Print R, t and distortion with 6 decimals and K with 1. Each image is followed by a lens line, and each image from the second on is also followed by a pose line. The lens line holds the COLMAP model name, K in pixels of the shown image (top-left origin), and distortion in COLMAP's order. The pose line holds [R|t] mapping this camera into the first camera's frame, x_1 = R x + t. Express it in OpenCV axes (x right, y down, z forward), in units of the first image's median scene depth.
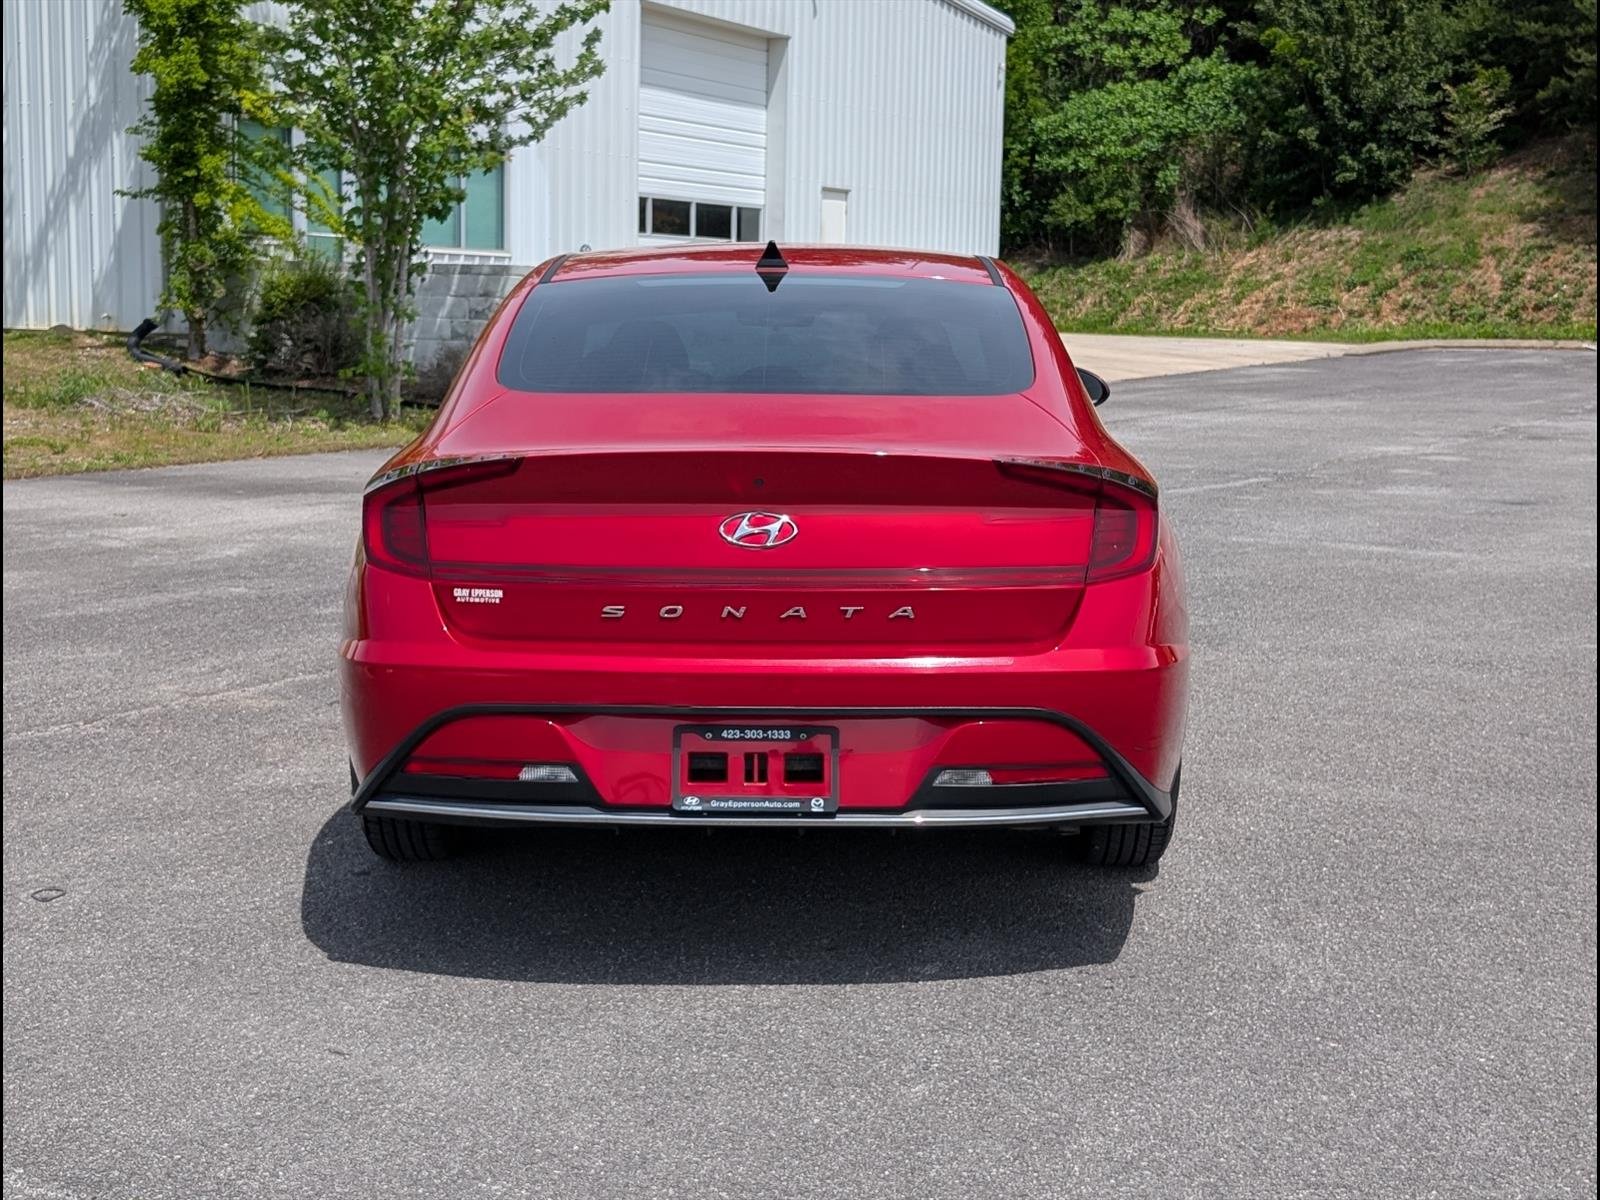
lens RADIAL K [[2255.7, 0, 800.0], [0, 2255.7, 600.0], [0, 0, 1]] dist [0.163436, -0.524835]
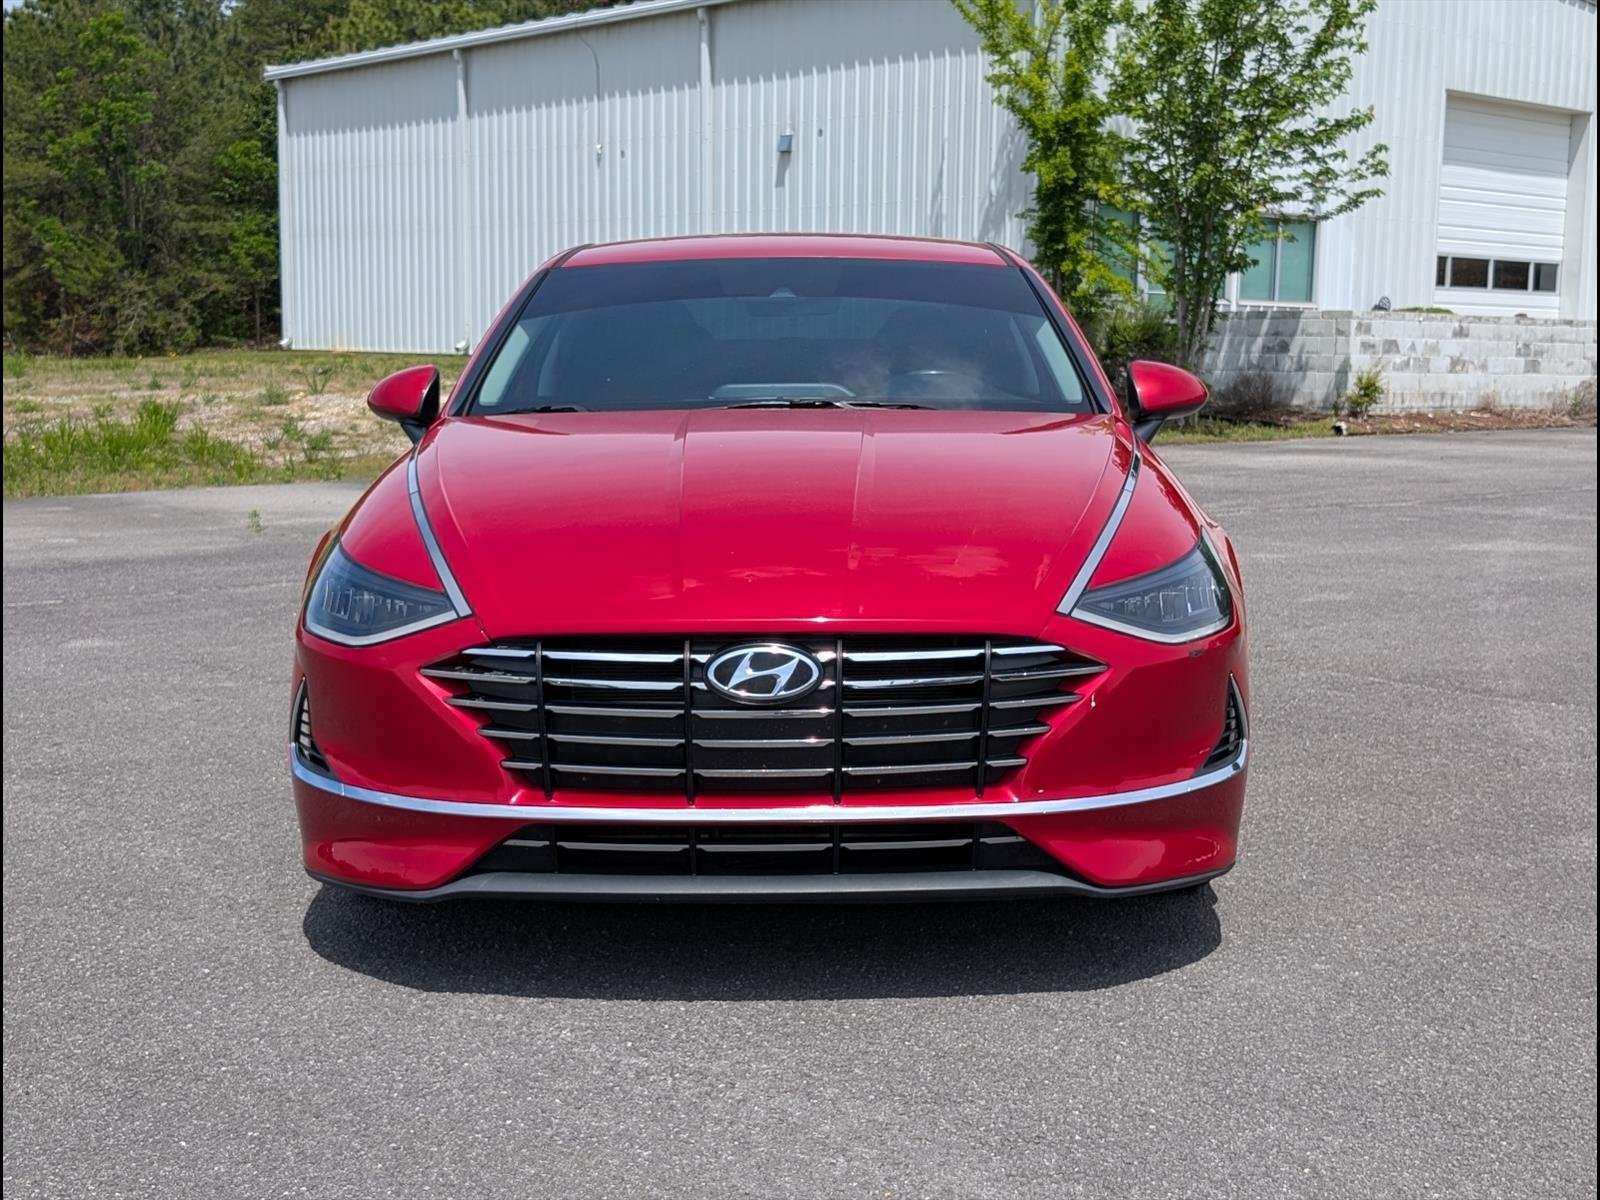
lens RADIAL K [[2255.8, 0, 798.3], [0, 2255.8, 654.5], [0, 0, 1]] dist [0.188525, -0.767552]
pose [[0.929516, 0.043553, -0.366202, 0.040191], [-0.046767, 0.998906, 0.000096, 0.026626], [0.365805, 0.017037, 0.930536, -0.132015]]
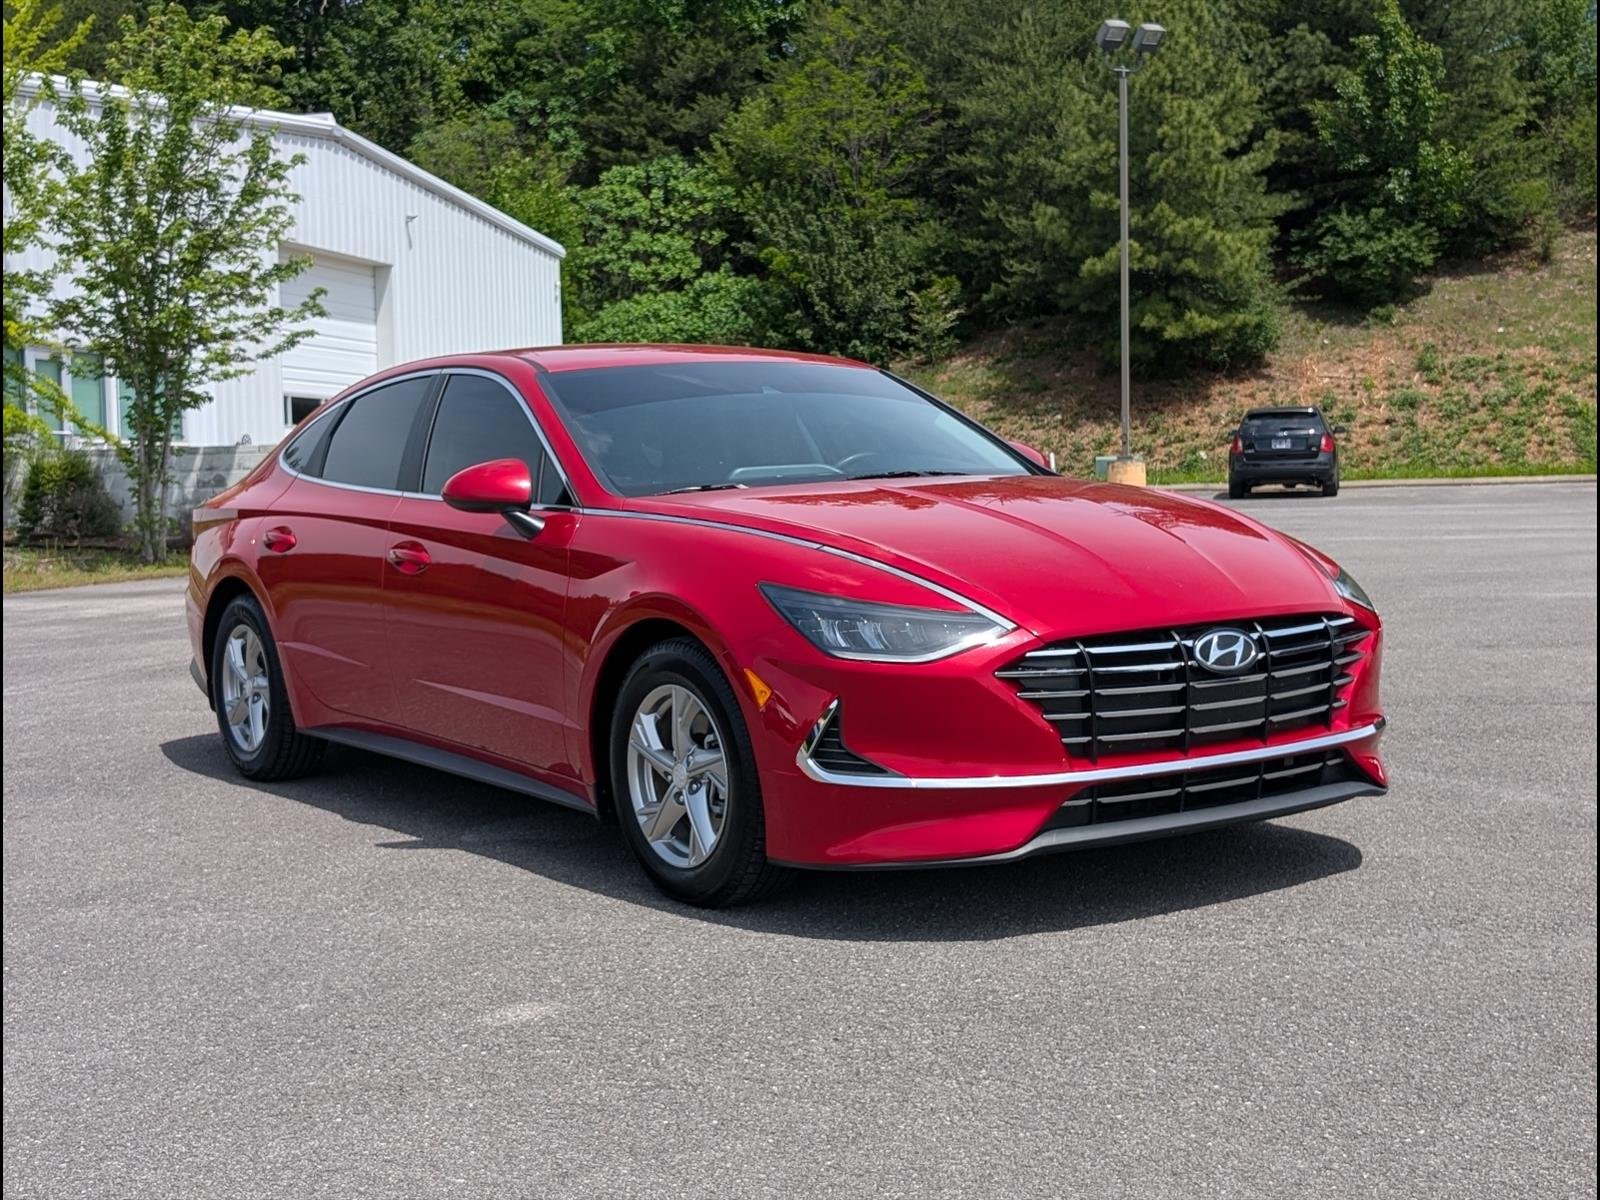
lens RADIAL K [[2255.8, 0, 798.3], [0, 2255.8, 654.5], [0, 0, 1]] dist [0.188525, -0.767552]
pose [[0.976193, -0.057655, 0.209101, -0.041632], [0.070896, 0.995889, -0.056385, 0.032838], [-0.204991, 0.069867, 0.976267, -0.161667]]
